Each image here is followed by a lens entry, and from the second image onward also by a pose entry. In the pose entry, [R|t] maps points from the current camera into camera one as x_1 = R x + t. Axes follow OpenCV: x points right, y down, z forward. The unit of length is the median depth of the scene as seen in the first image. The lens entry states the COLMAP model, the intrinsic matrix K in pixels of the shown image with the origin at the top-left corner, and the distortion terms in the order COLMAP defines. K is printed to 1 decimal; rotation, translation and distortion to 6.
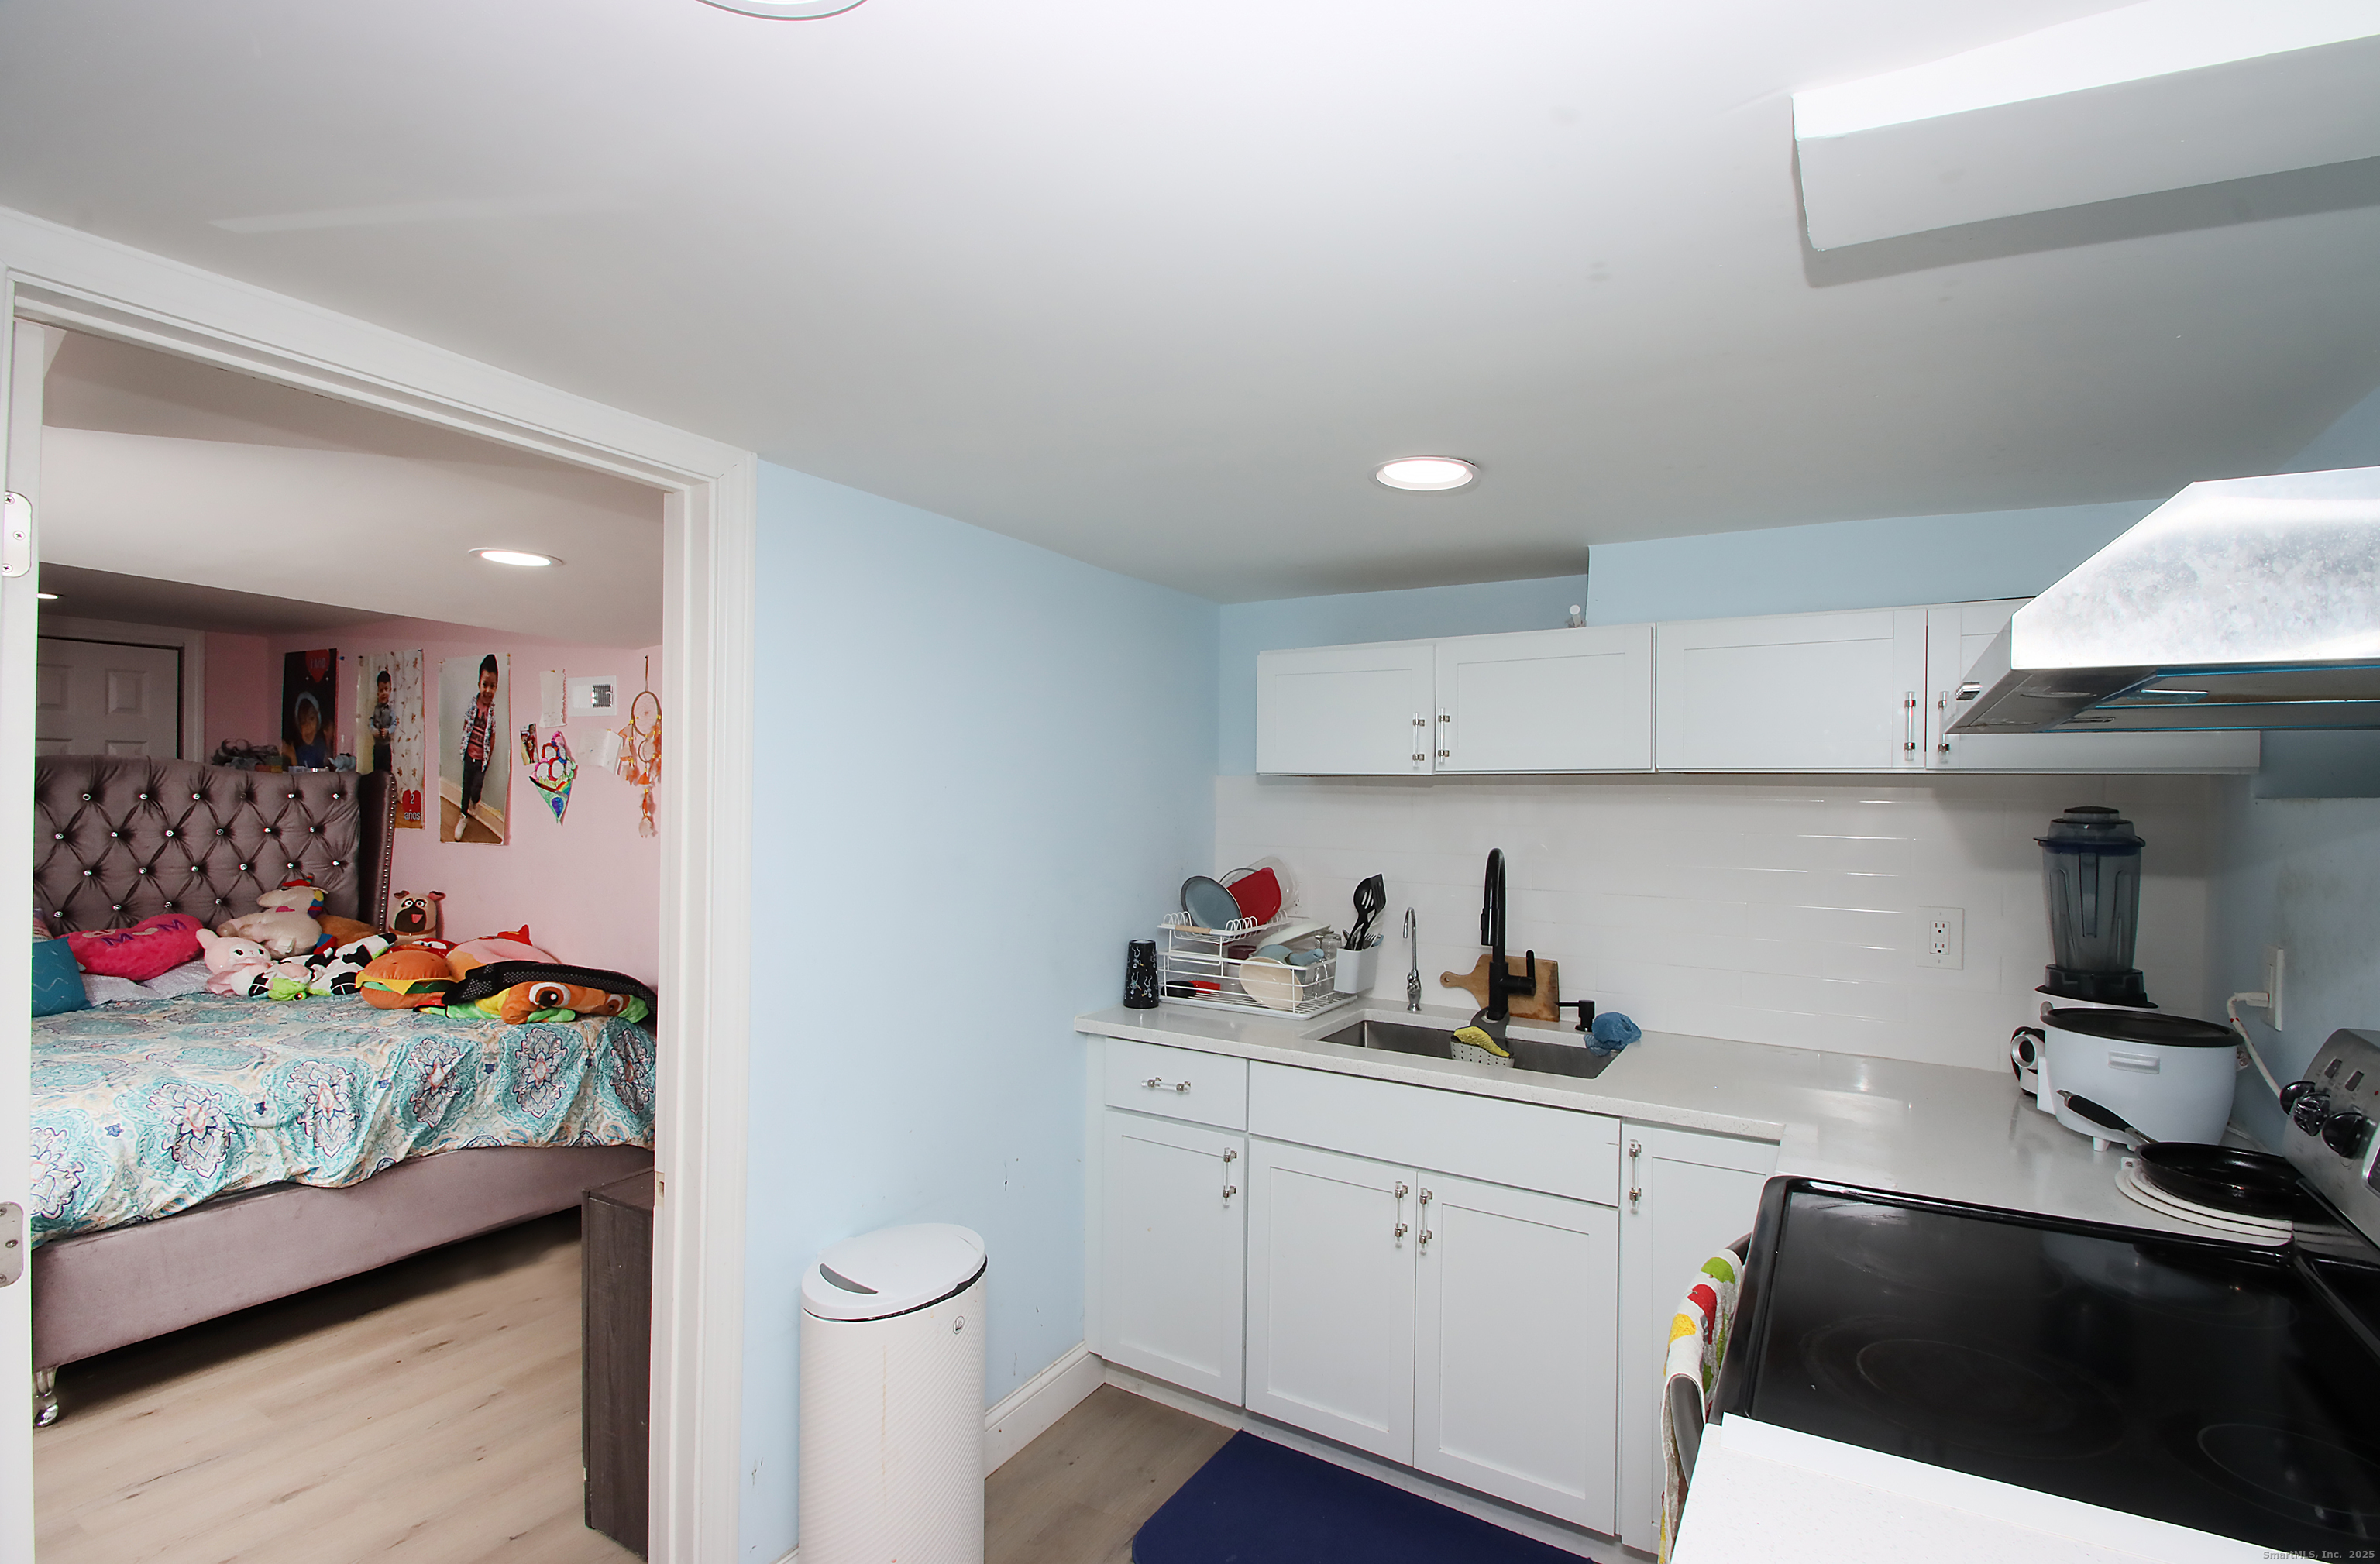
lens RADIAL K [[1129.7, 0, 1205.8], [0, 1129.7, 792.5], [0, 0, 1]] dist [0.015567, -0.017994]
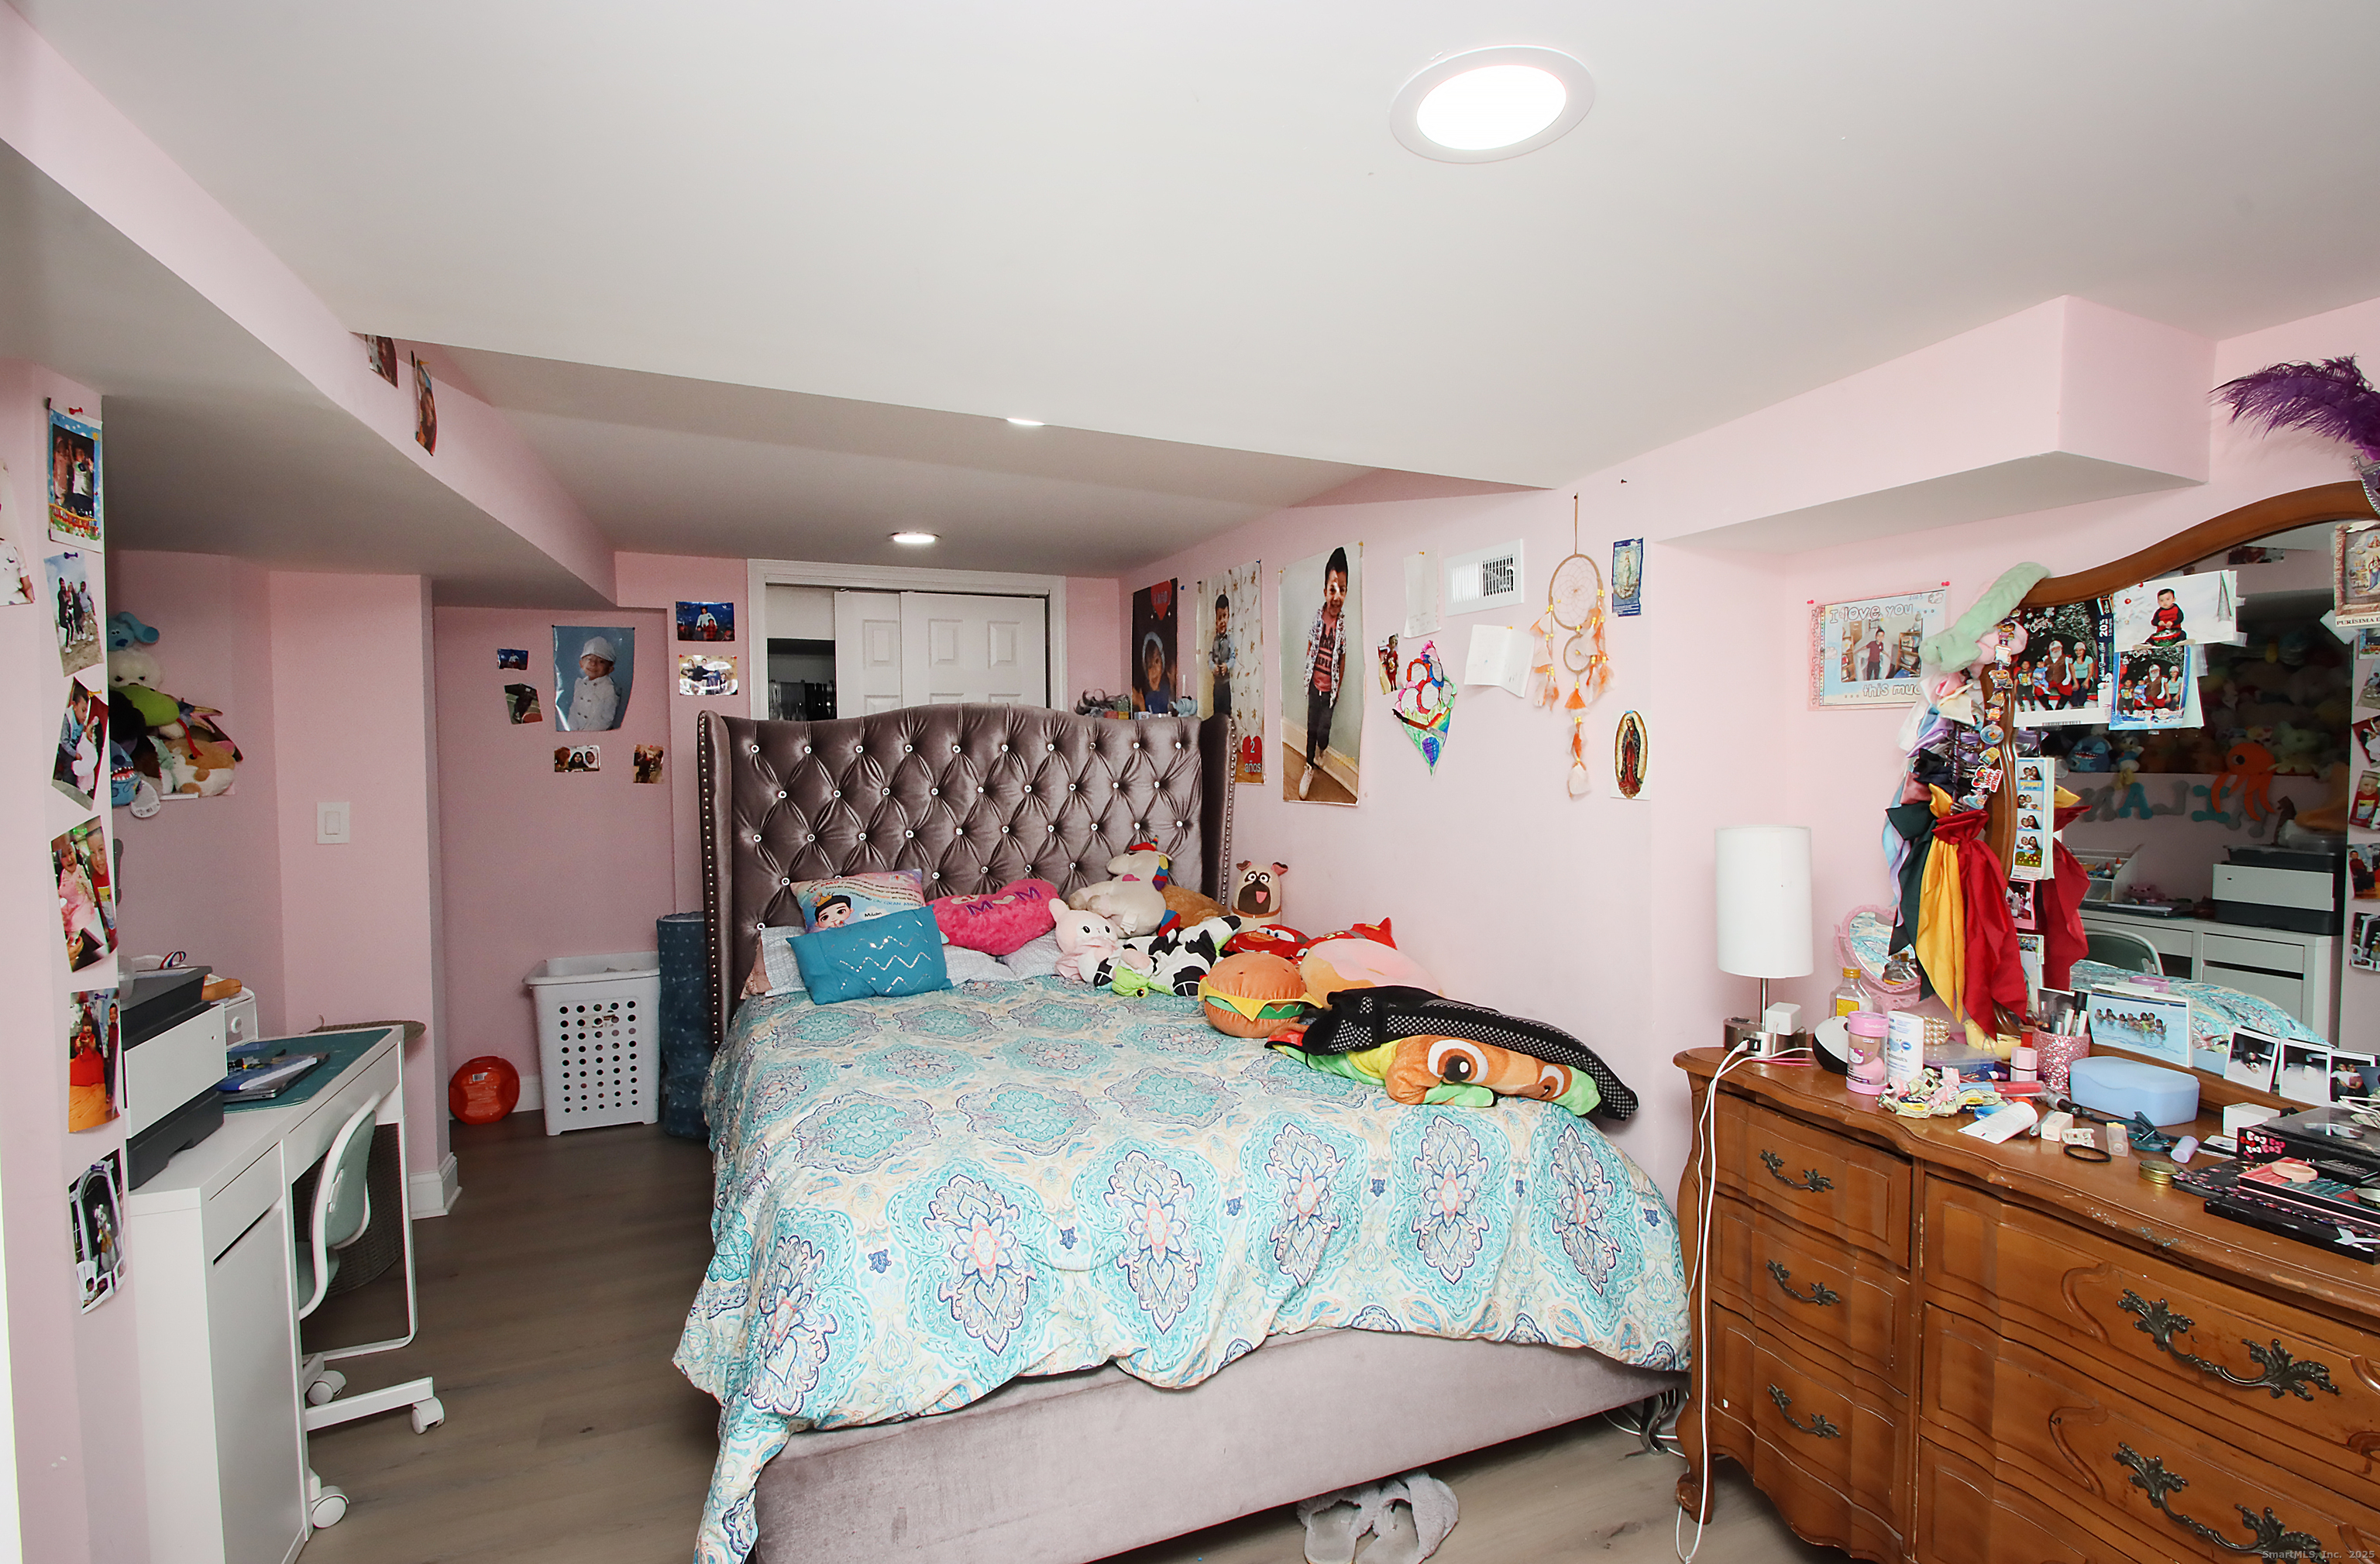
lens RADIAL K [[1129.7, 0, 1193.3], [0, 1129.7, 785.3], [0, 0, 1]] dist [0.015567, -0.017994]
pose [[0.794089, 0.001966, -0.607798, -0.270938], [0.016243, 0.999569, 0.024455, 0.014110], [0.607584, -0.029292, 0.793715, 0.370887]]
